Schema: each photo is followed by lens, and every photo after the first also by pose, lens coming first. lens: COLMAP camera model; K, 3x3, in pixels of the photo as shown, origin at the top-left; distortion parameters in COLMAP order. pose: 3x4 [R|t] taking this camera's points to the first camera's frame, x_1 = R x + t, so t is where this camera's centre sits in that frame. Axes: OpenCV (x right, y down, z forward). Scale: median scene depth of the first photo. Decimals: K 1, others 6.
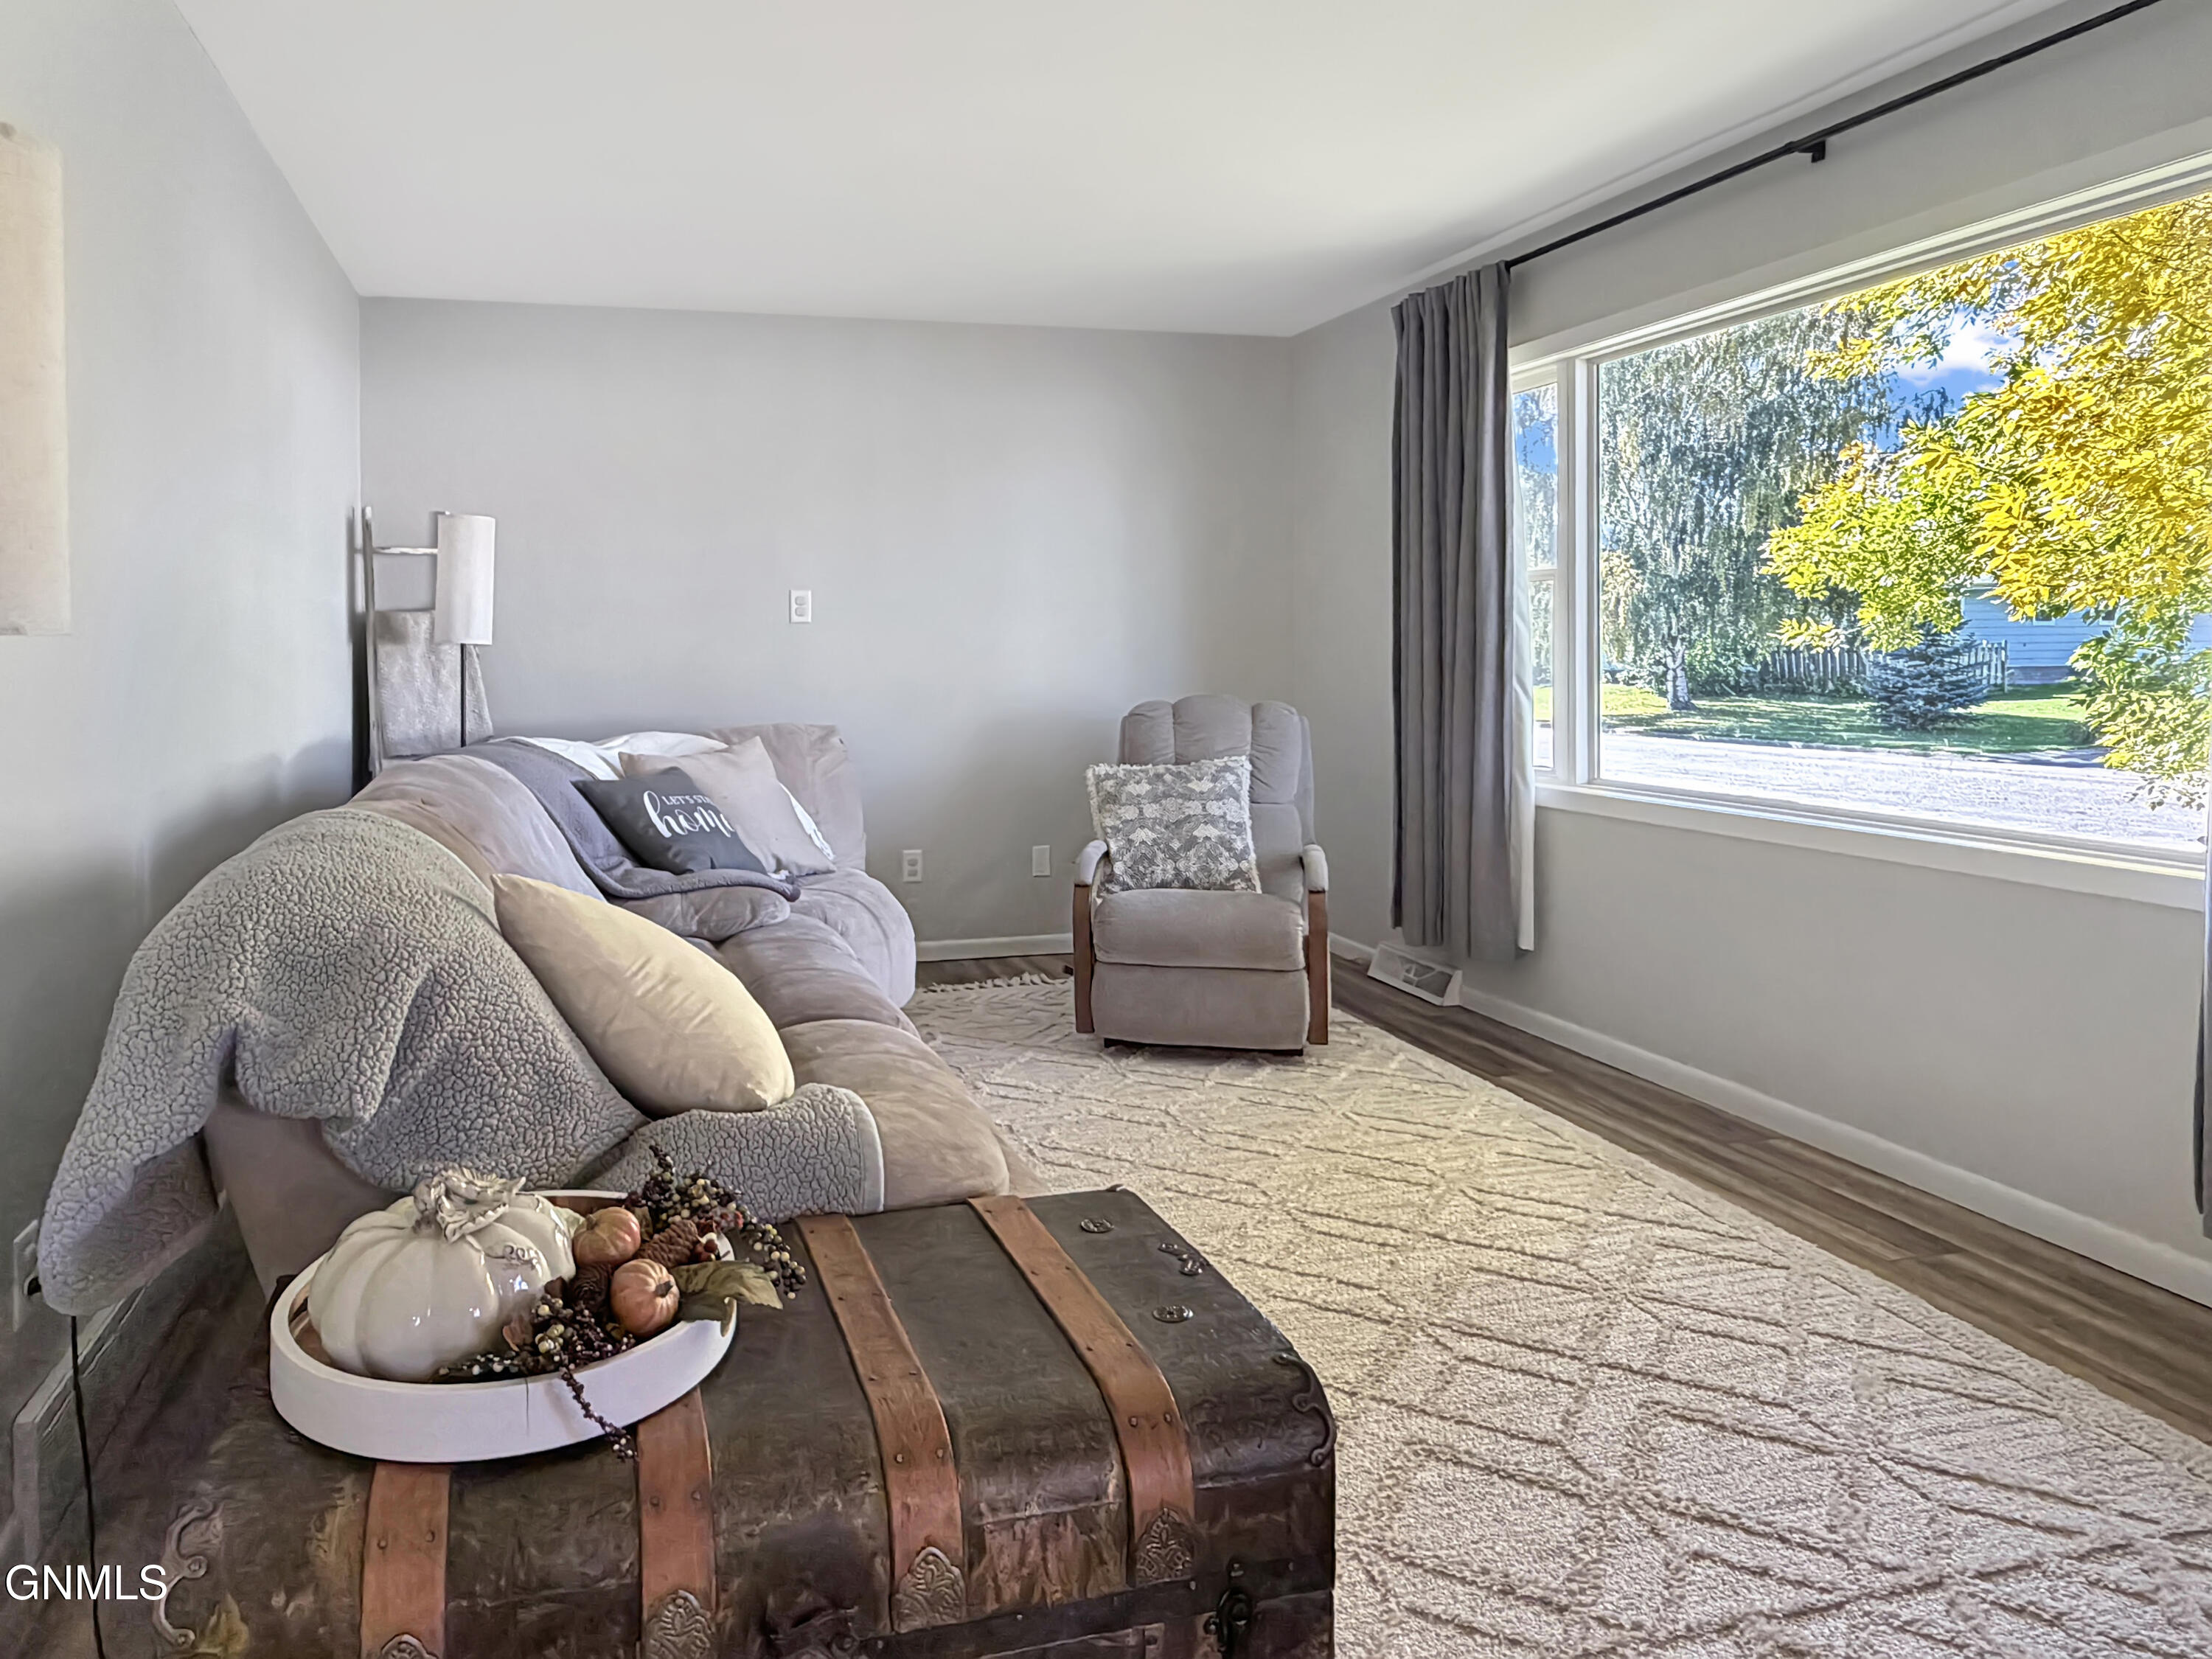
lens RADIAL K [[1412.1, 0, 880.5], [0, 1412.1, 676.1], [0, 0, 1]] dist [-0.030980, 0.013033]
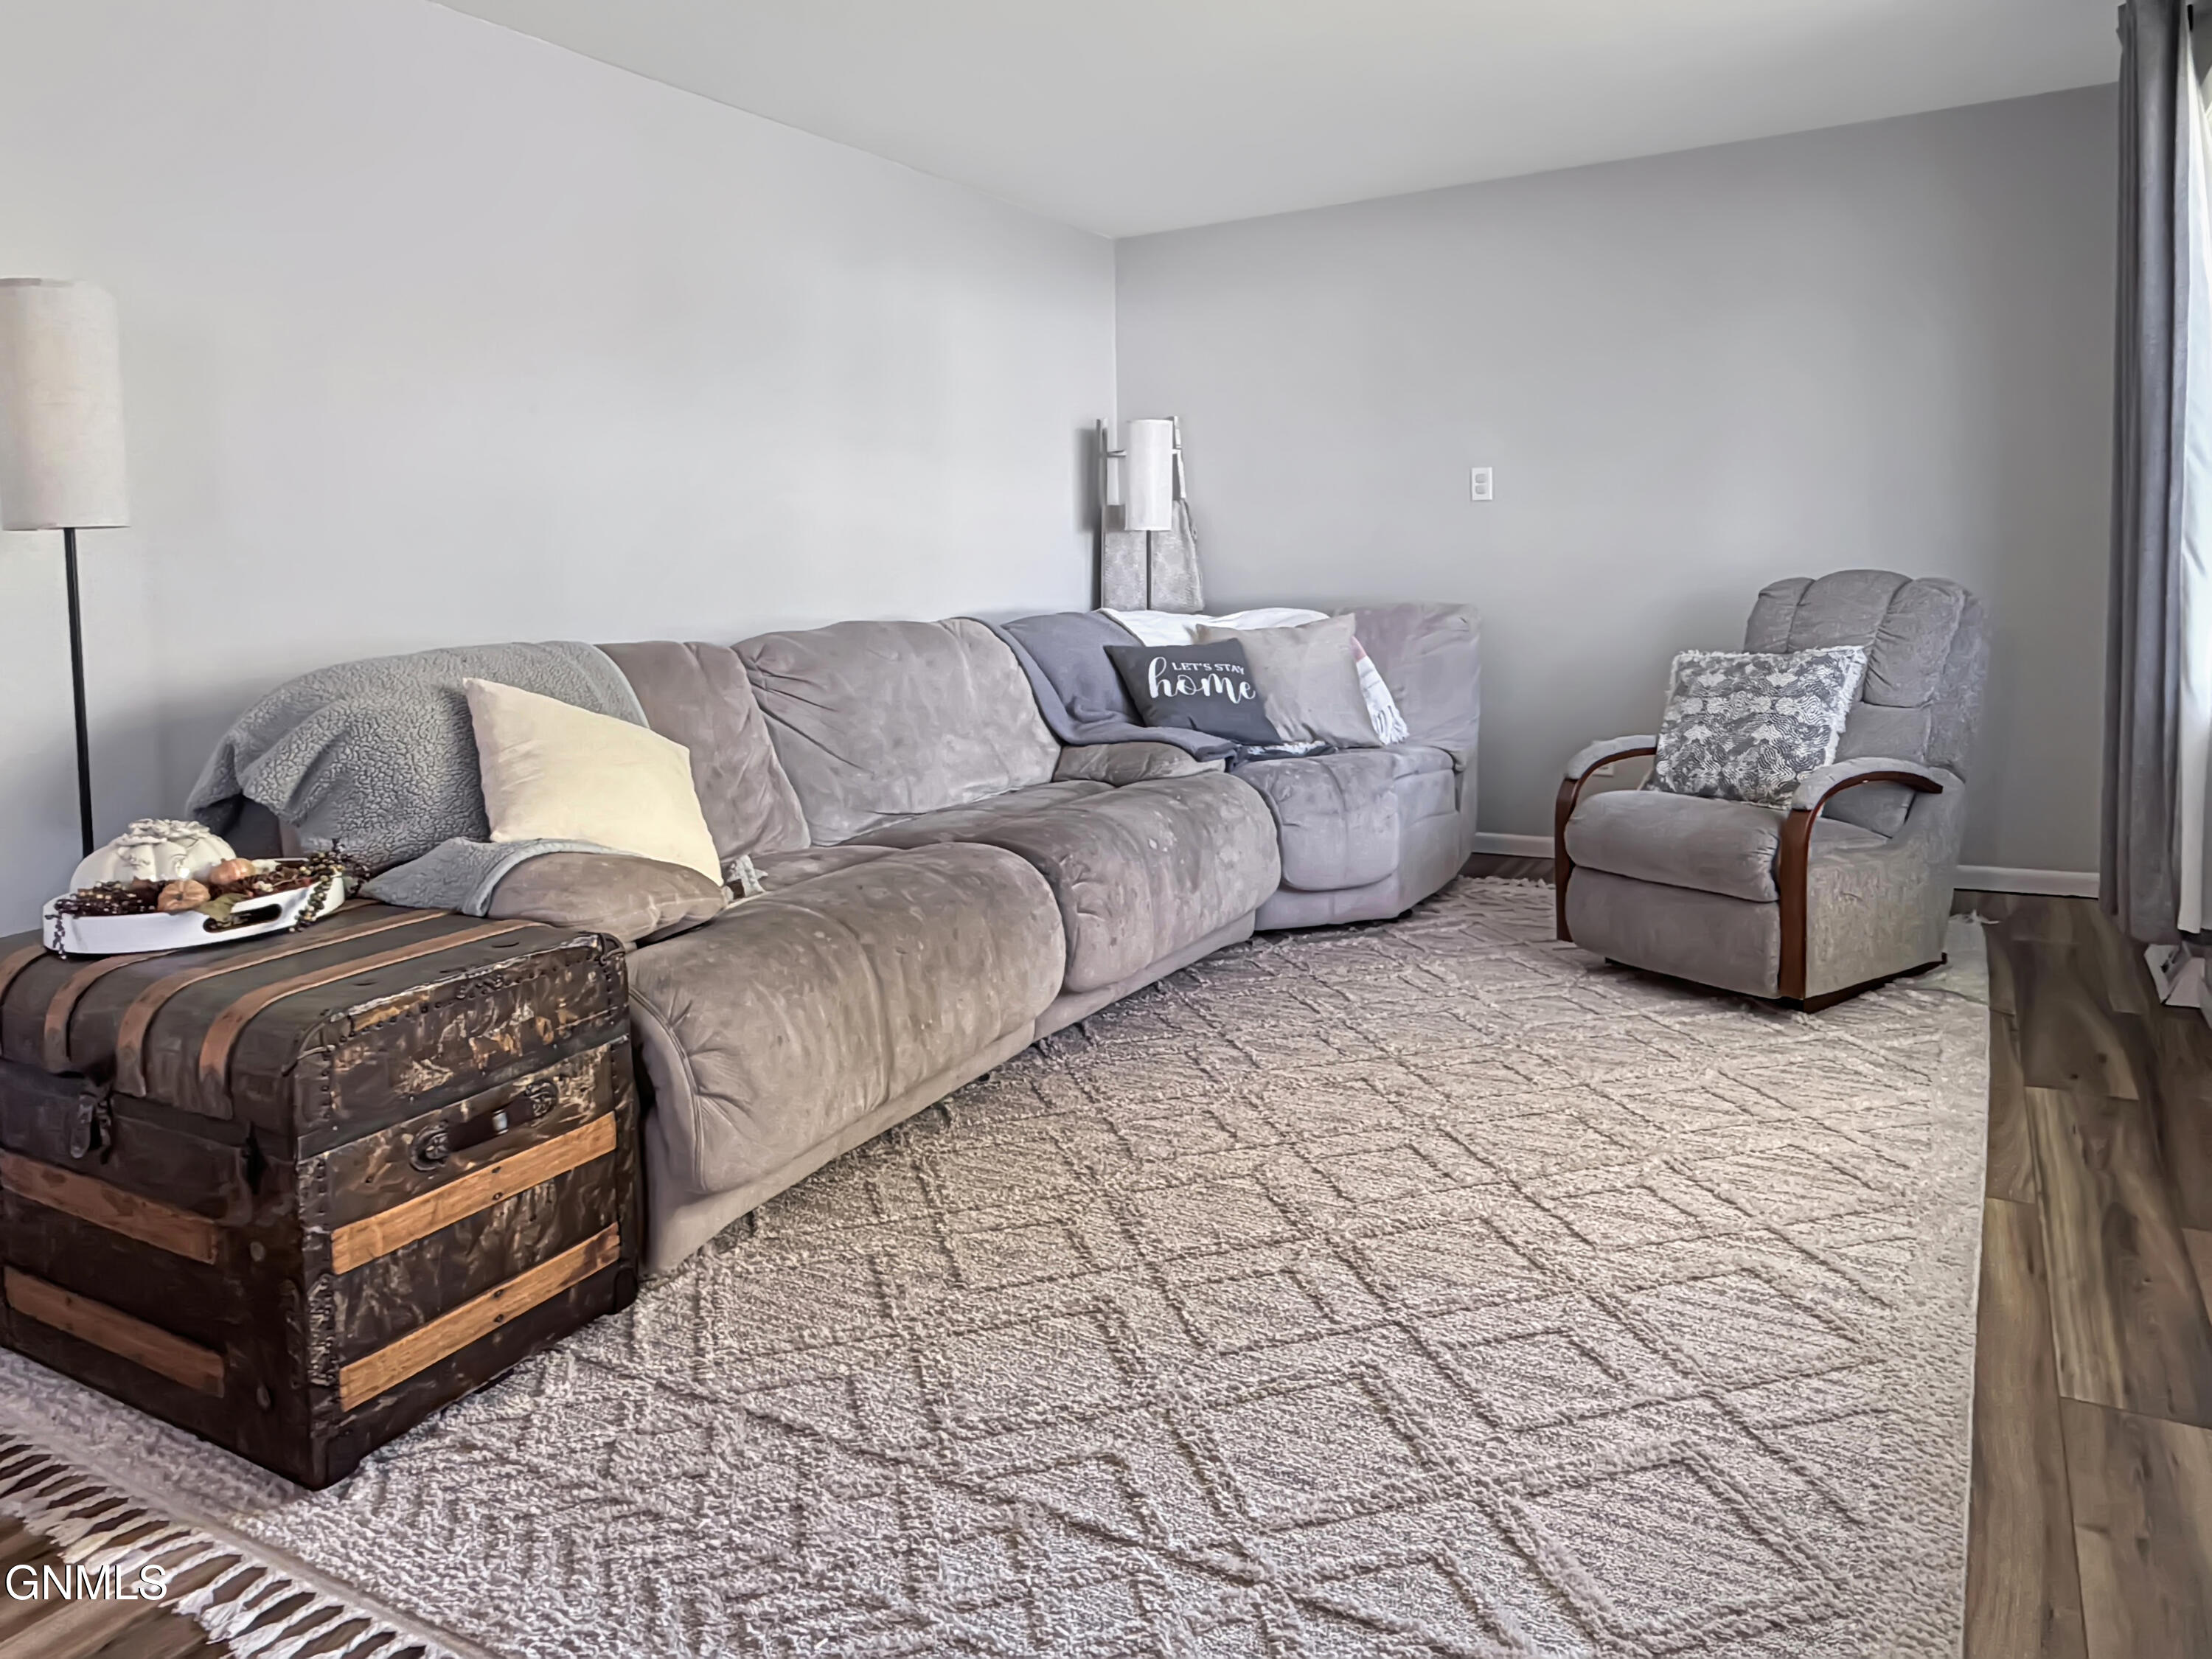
lens RADIAL K [[1434.6, 0, 1157.2], [0, 1434.6, 602.4], [0, 0, 1]] dist [0.006045, -0.006710]
pose [[0.754376, 0.008129, -0.656392, 0.595306], [0.007453, 0.999753, 0.020948, 0.014121], [0.656400, -0.020695, 0.754129, 0.140977]]
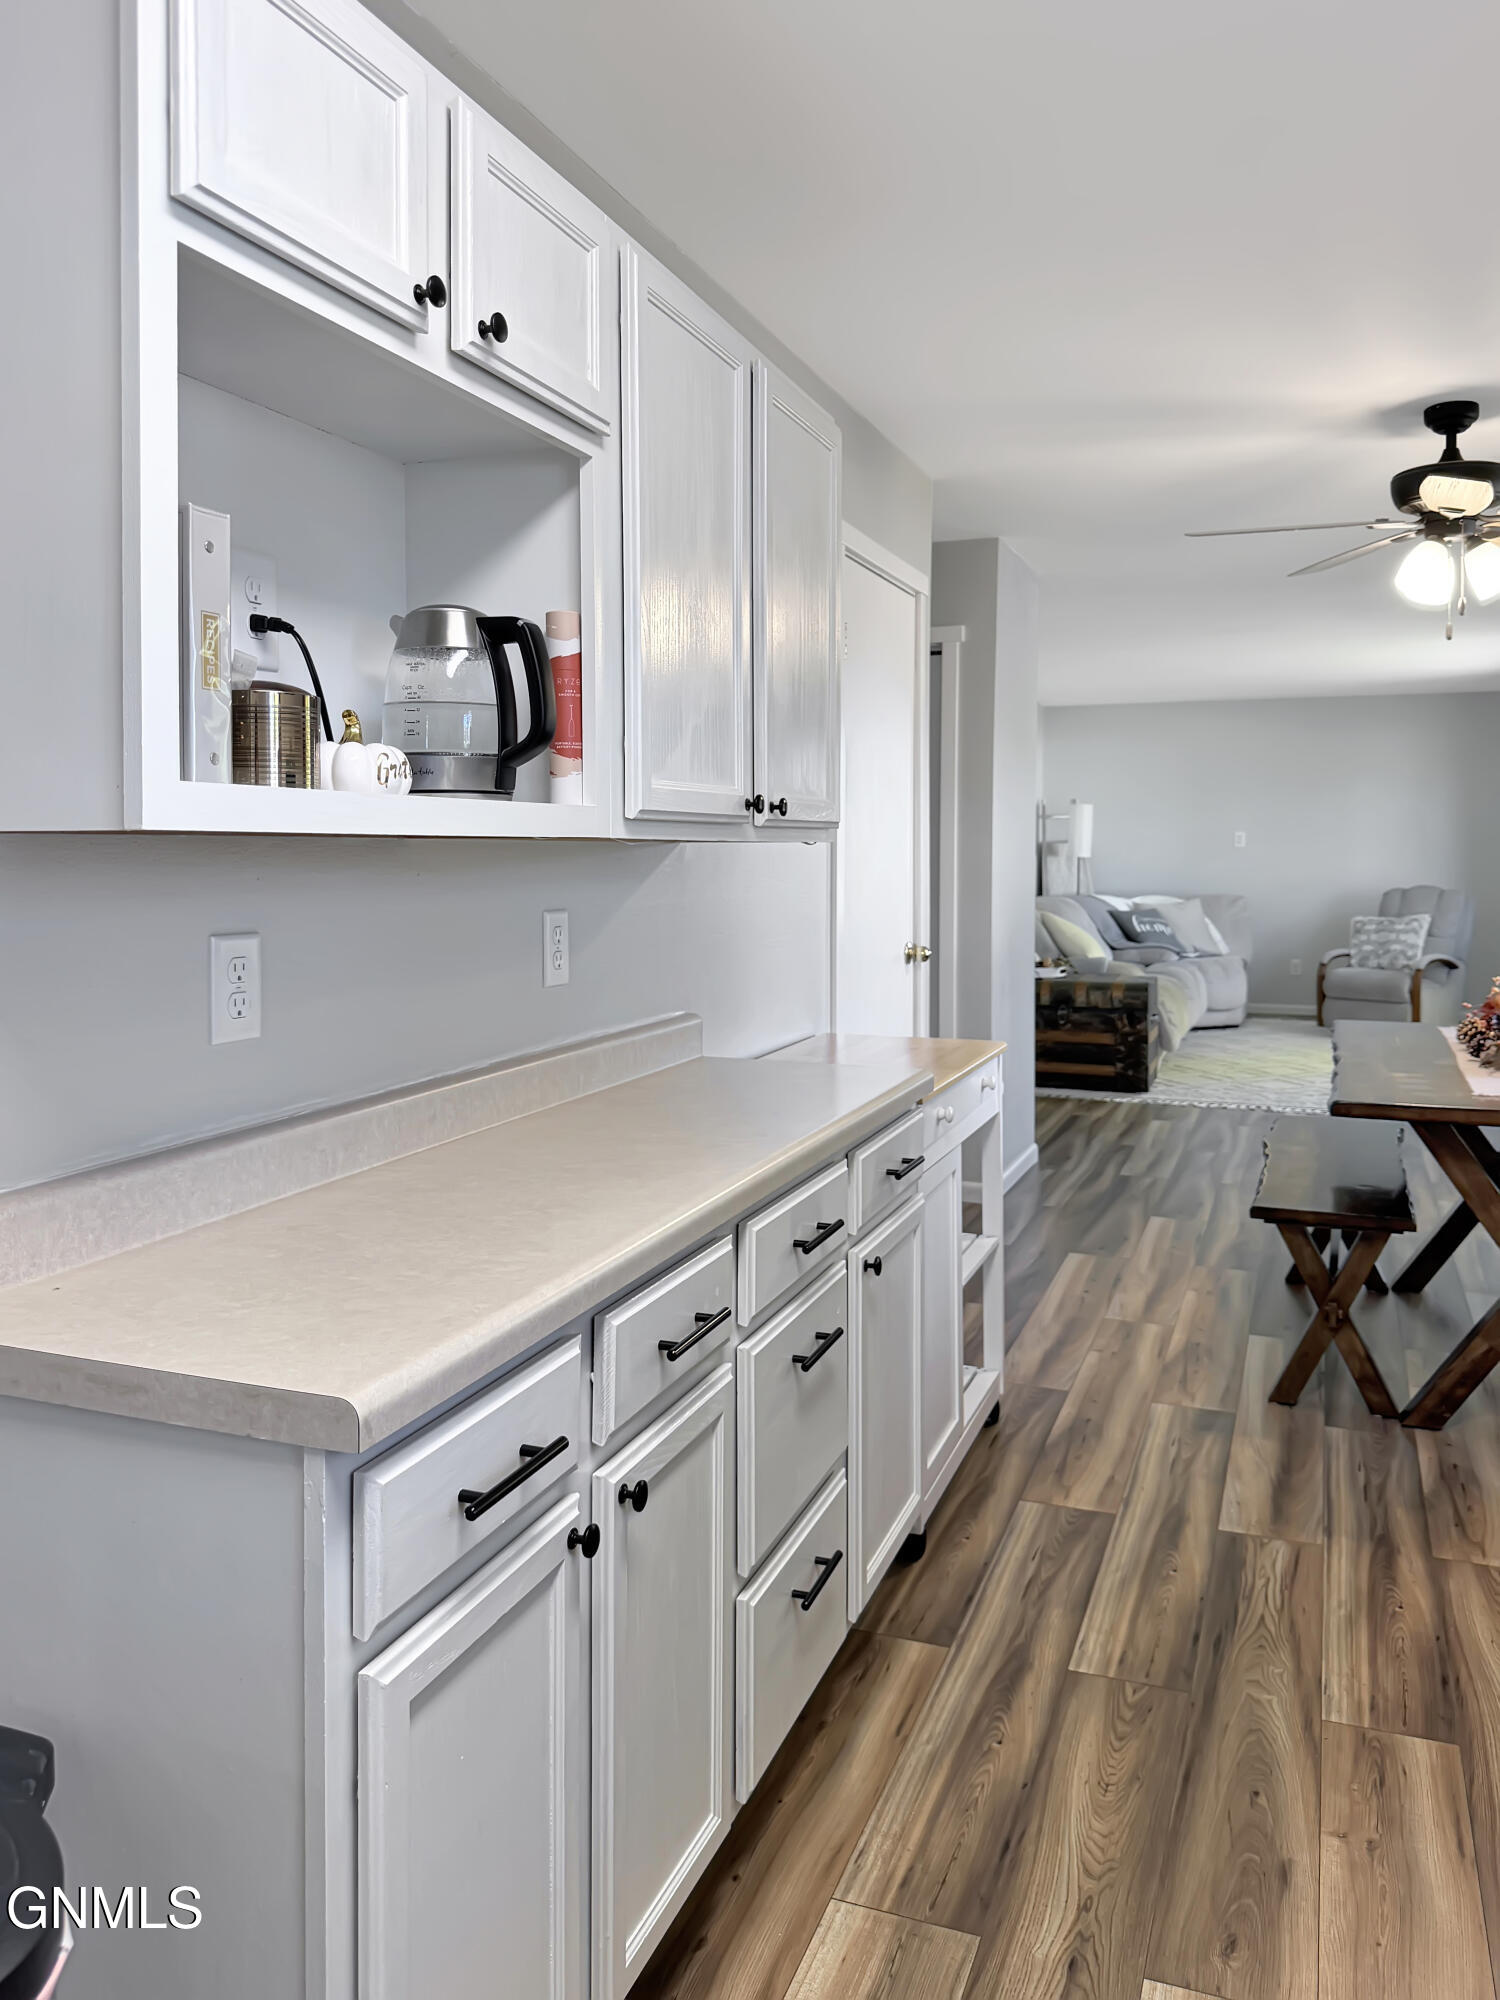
lens RADIAL K [[1431.9, 0, 798.3], [0, 1431.9, 854.9], [0, 0, 1]] dist [0.069487, -0.082539]
pose [[0.846327, 0.013770, -0.532486, 0.739810], [-0.019701, 0.999791, -0.005458, -0.003231], [0.532300, 0.015110, 0.846421, -1.627309]]
